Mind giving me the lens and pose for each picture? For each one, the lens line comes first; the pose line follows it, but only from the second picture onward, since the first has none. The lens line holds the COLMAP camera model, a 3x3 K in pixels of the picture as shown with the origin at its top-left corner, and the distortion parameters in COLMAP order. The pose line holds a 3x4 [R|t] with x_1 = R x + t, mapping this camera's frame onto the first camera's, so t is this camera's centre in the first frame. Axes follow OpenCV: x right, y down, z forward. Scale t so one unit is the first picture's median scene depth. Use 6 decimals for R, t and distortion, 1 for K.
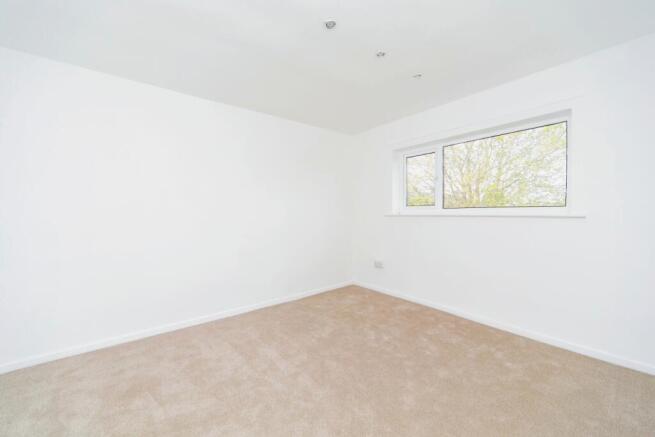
lens RADIAL K [[245.5, 0, 327.0], [0, 245.5, 211.9], [0, 0, 1]] dist [0.000145, -0.000034]
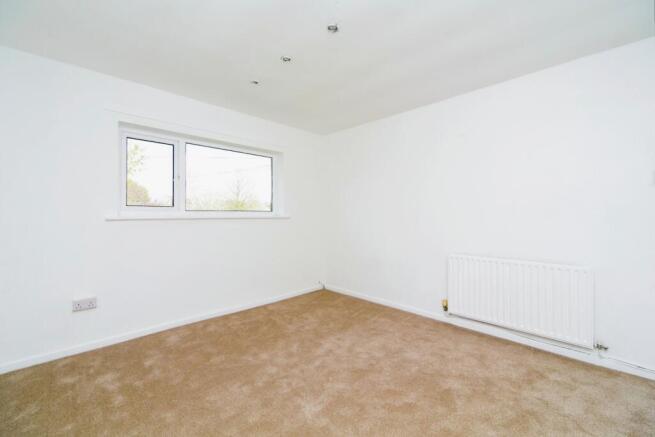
lens RADIAL K [[256.8, 0, 327.5], [0, 256.8, 218.5], [0, 0, 1]] dist [-0.000540, -0.000085]
pose [[-0.029928, -0.018525, 0.999380, -0.513347], [-0.004414, 0.999821, 0.018400, -0.007913], [-0.999542, -0.003861, -0.030005, 0.537499]]
